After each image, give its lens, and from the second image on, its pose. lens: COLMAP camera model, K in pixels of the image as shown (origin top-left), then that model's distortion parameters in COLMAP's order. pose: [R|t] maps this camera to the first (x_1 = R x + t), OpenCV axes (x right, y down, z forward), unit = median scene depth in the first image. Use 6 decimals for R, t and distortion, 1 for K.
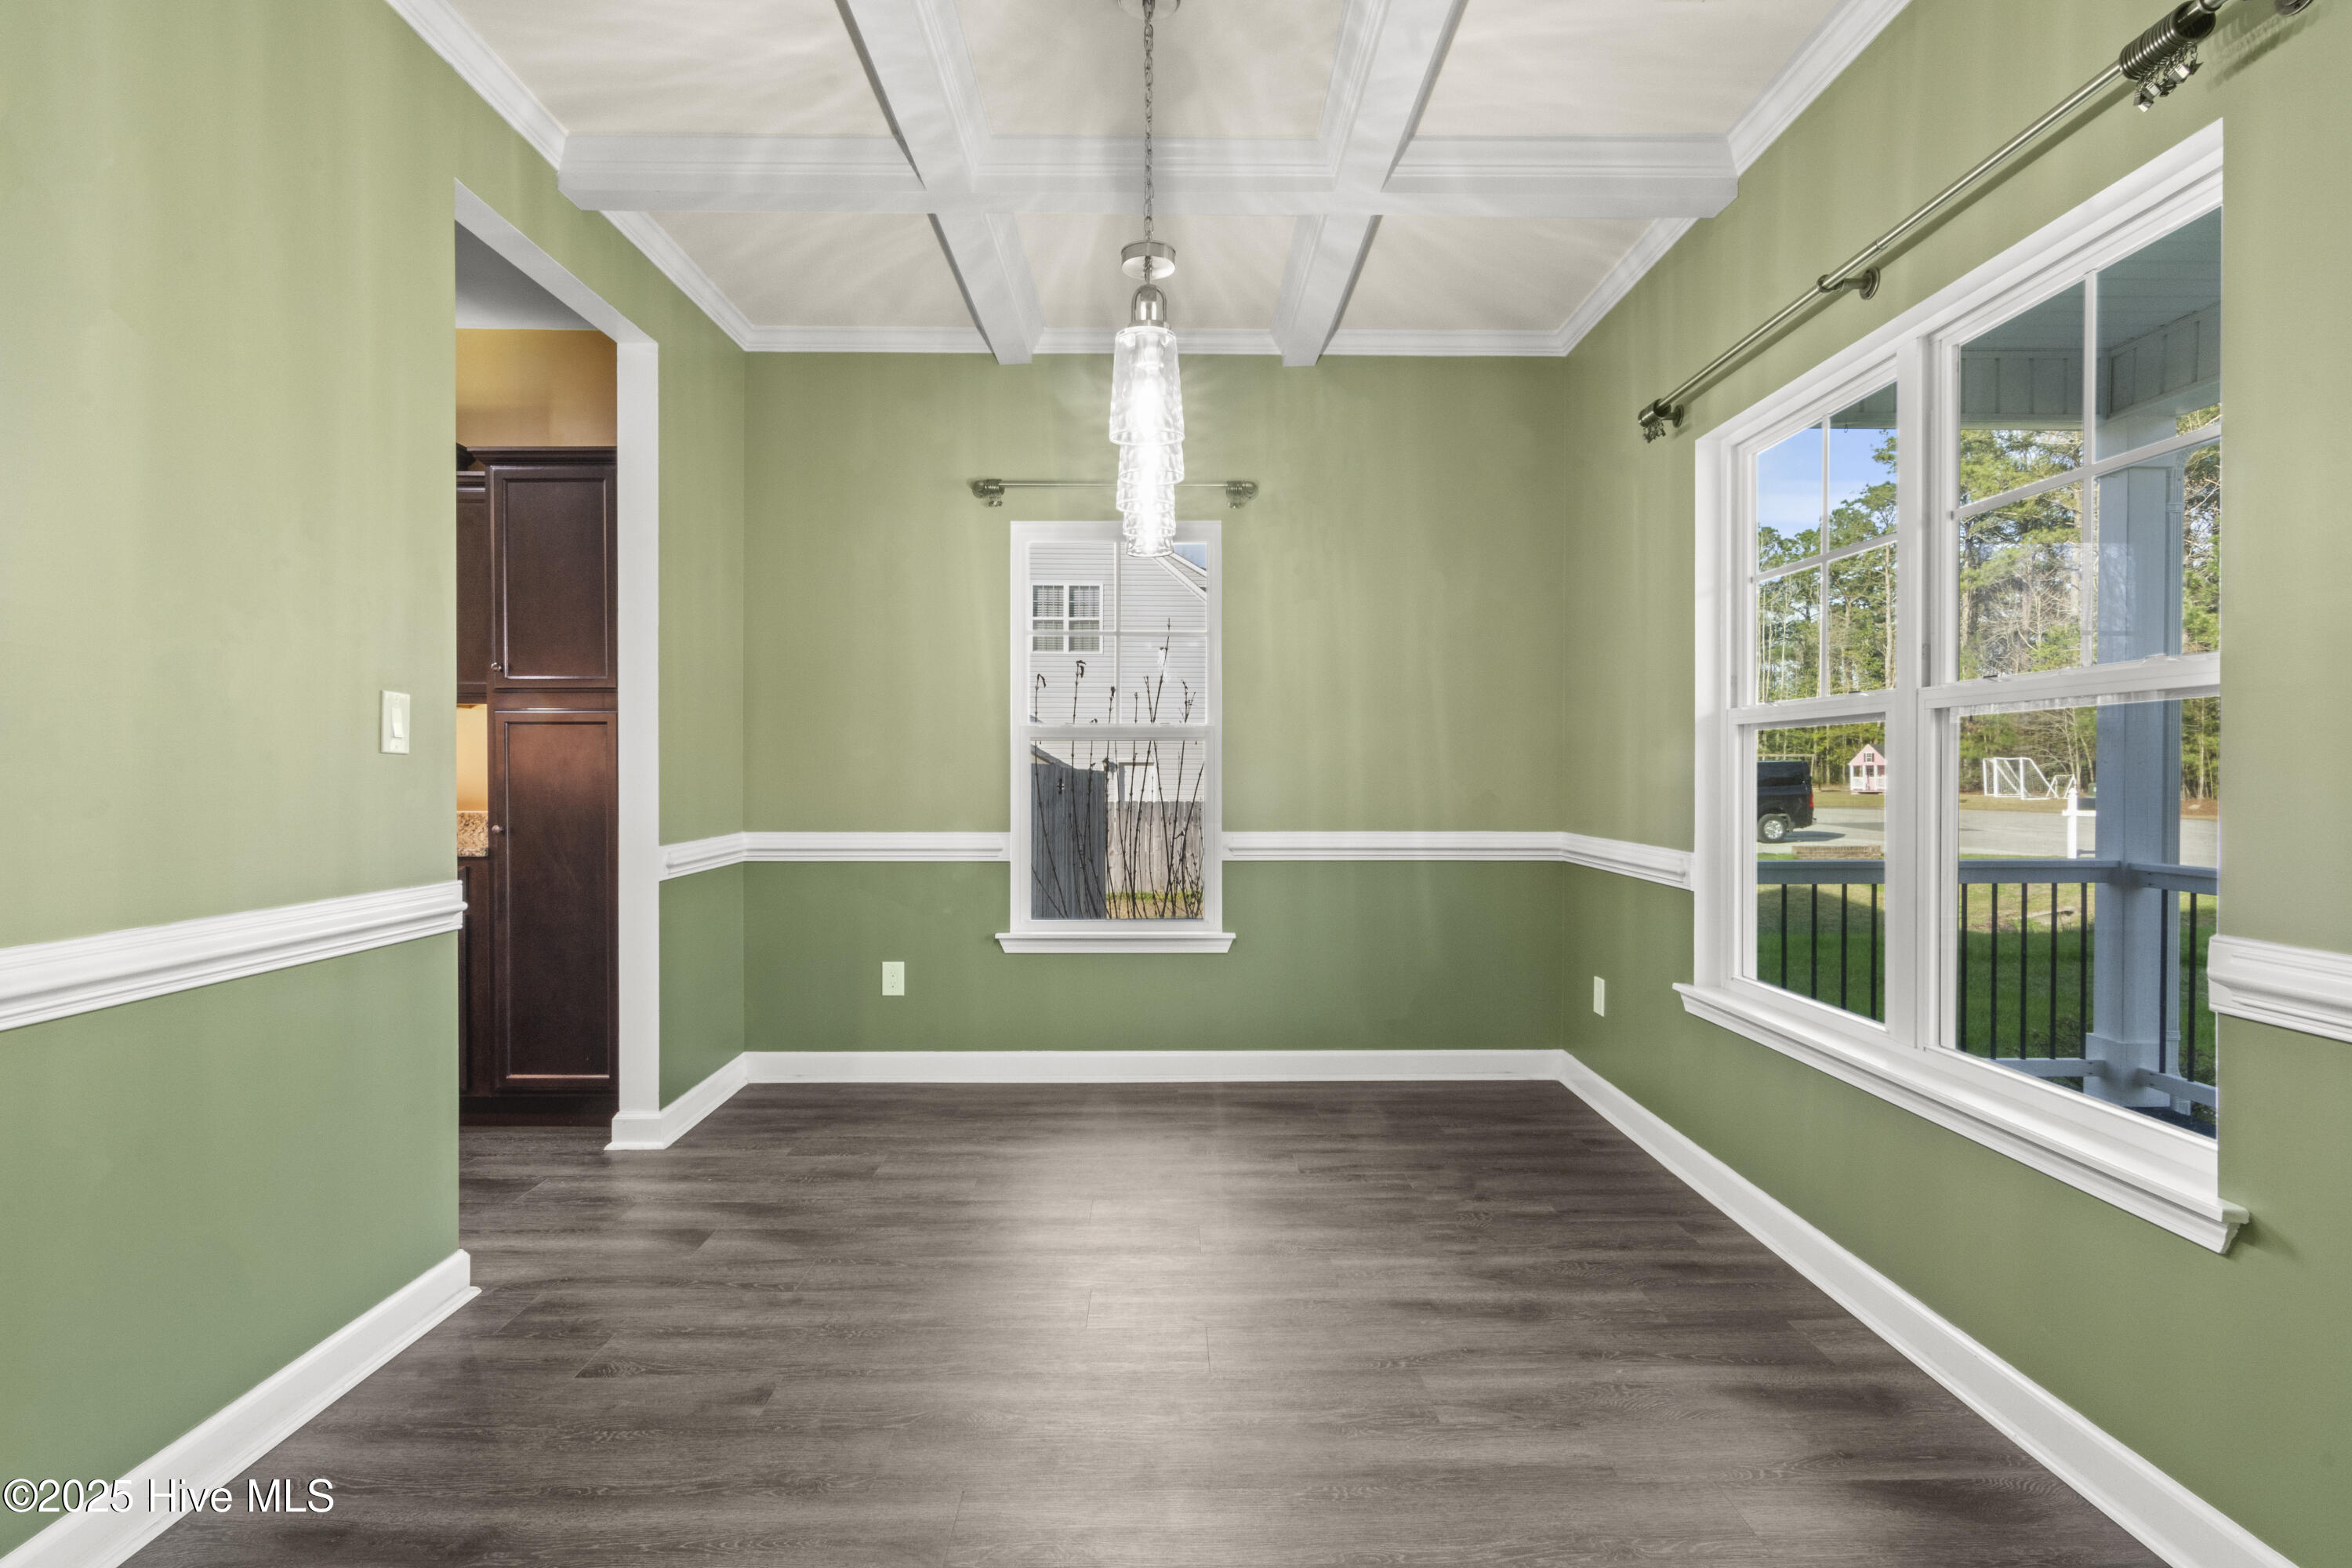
lens RADIAL K [[1140.2, 0, 1166.8], [0, 1140.2, 782.6], [0, 0, 1]] dist [-0.000594, 0.002529]
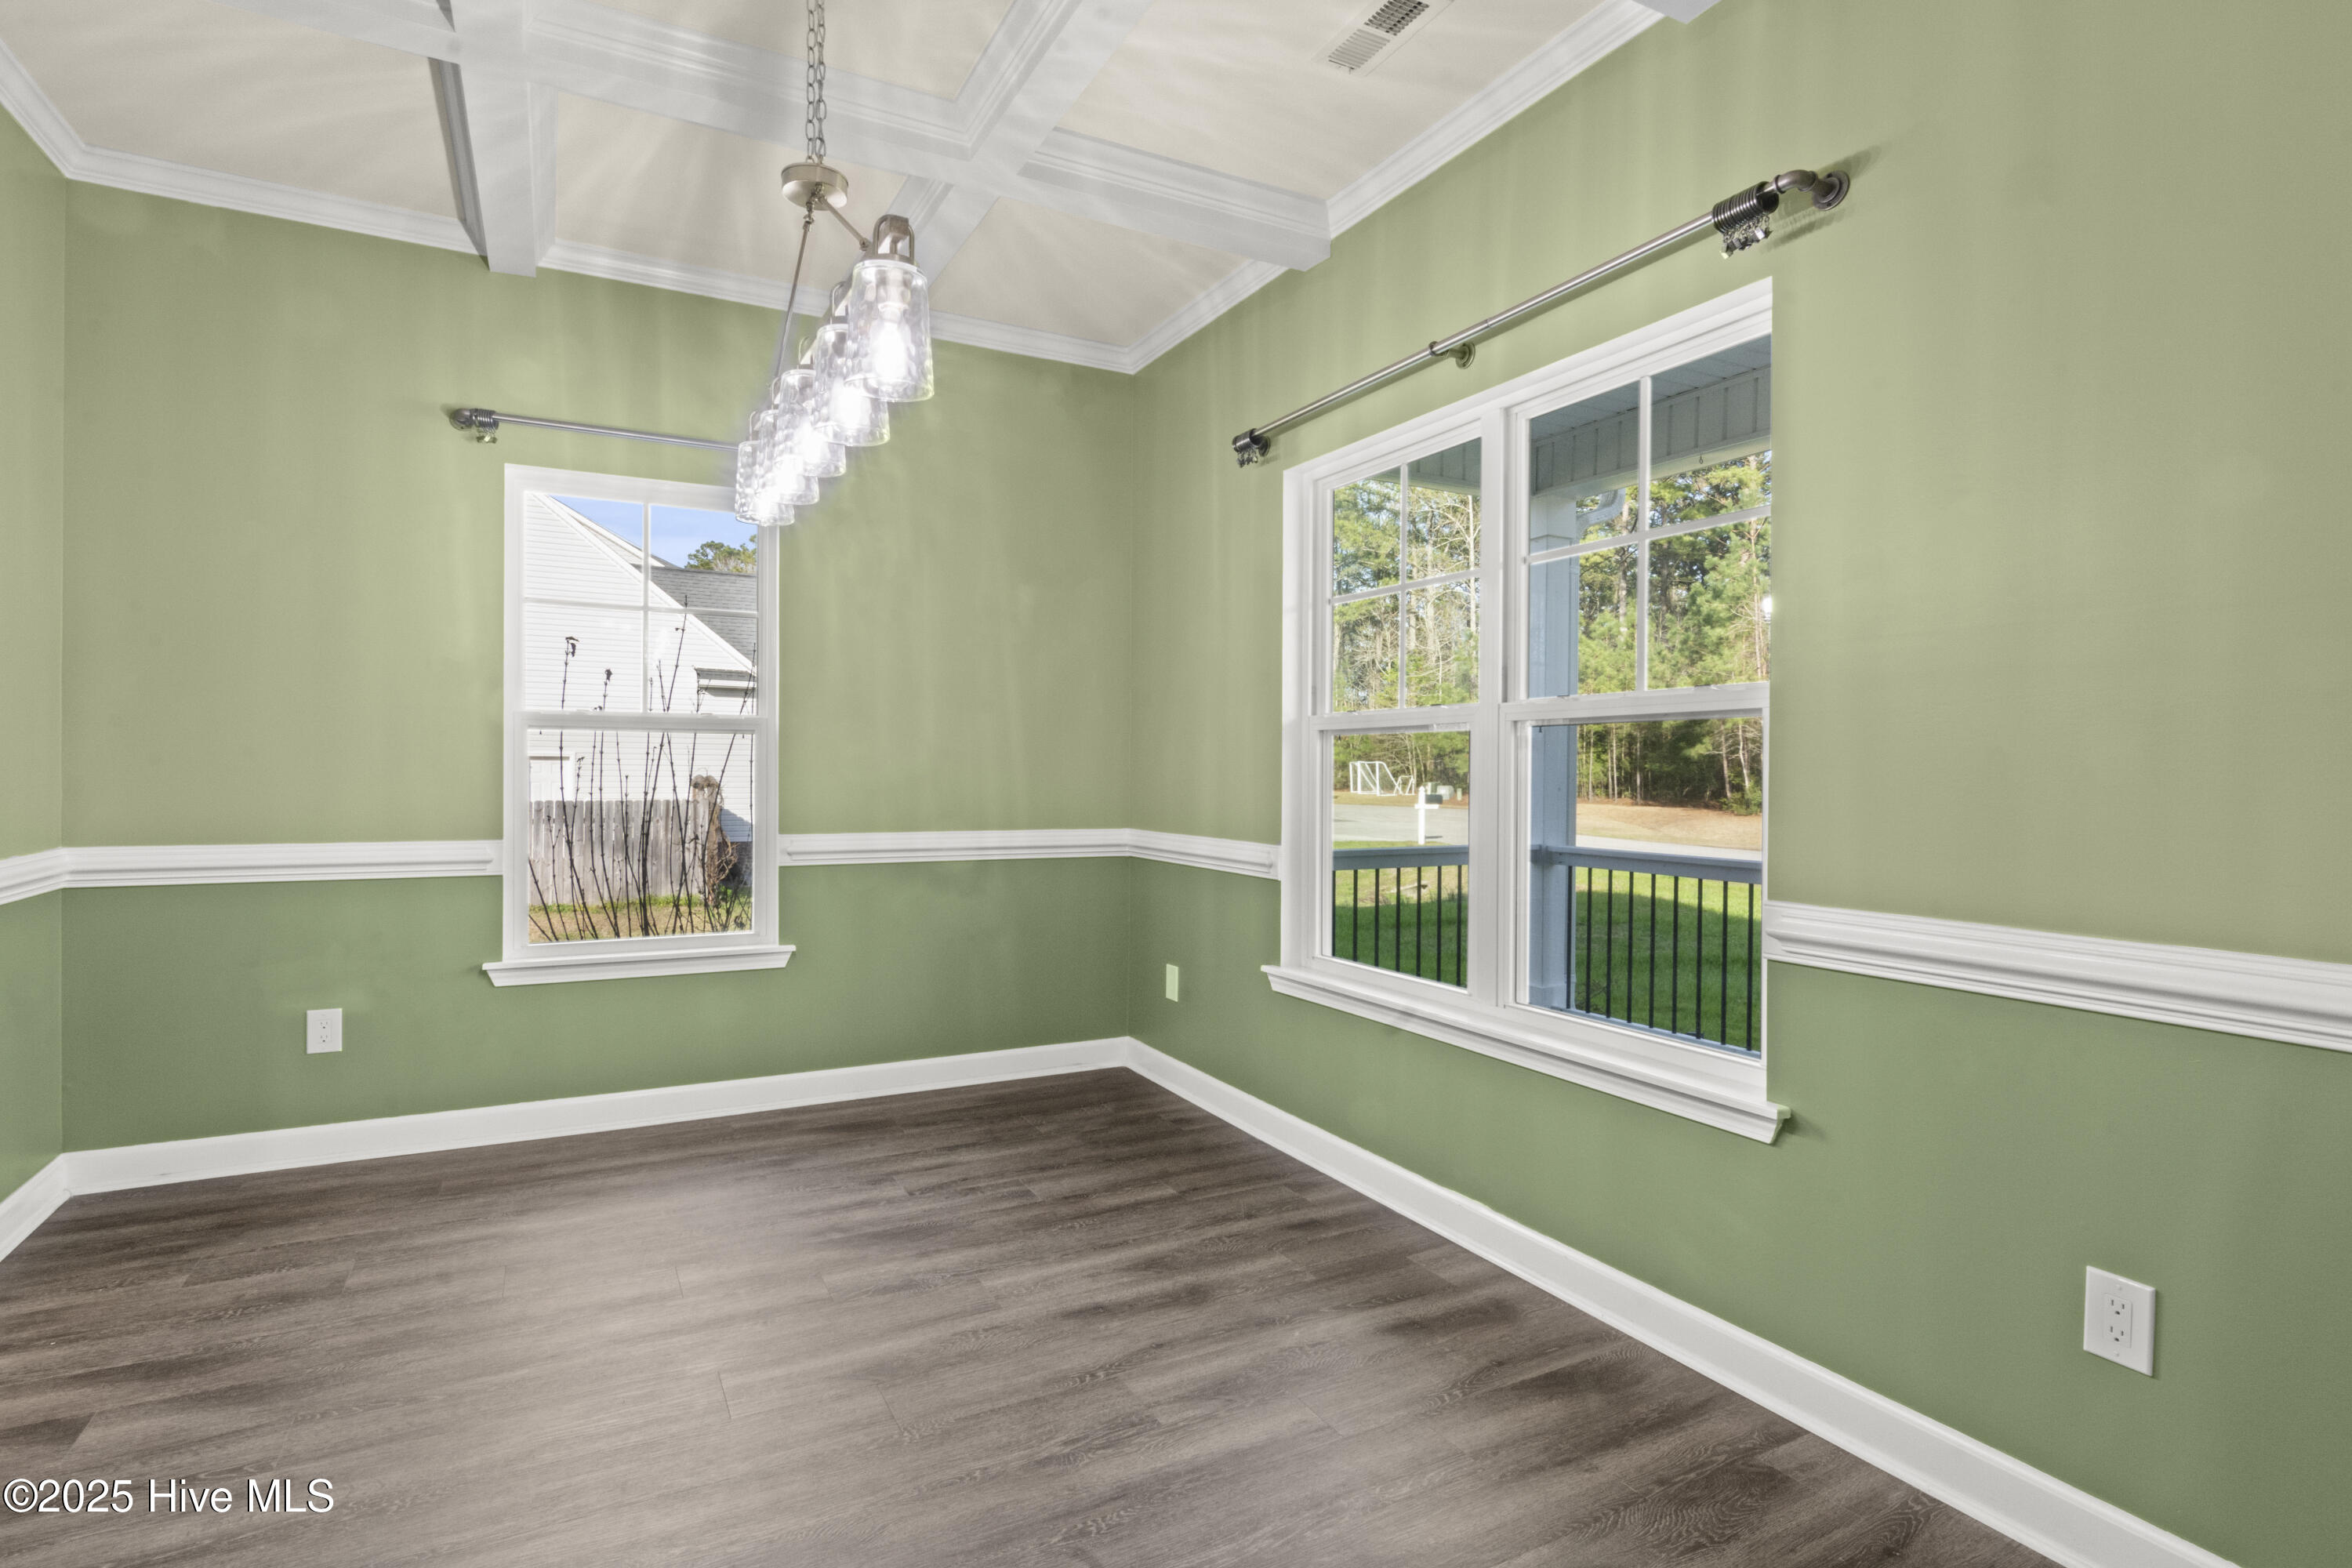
lens RADIAL K [[1140.2, 0, 1168.4], [0, 1140.2, 780.2], [0, 0, 1]] dist [-0.000594, 0.002529]
pose [[0.890300, 0.002996, 0.455364, -0.125811], [-0.002768, 0.999995, -0.001168, -0.000056], [-0.455366, -0.000221, 0.890304, 0.067051]]
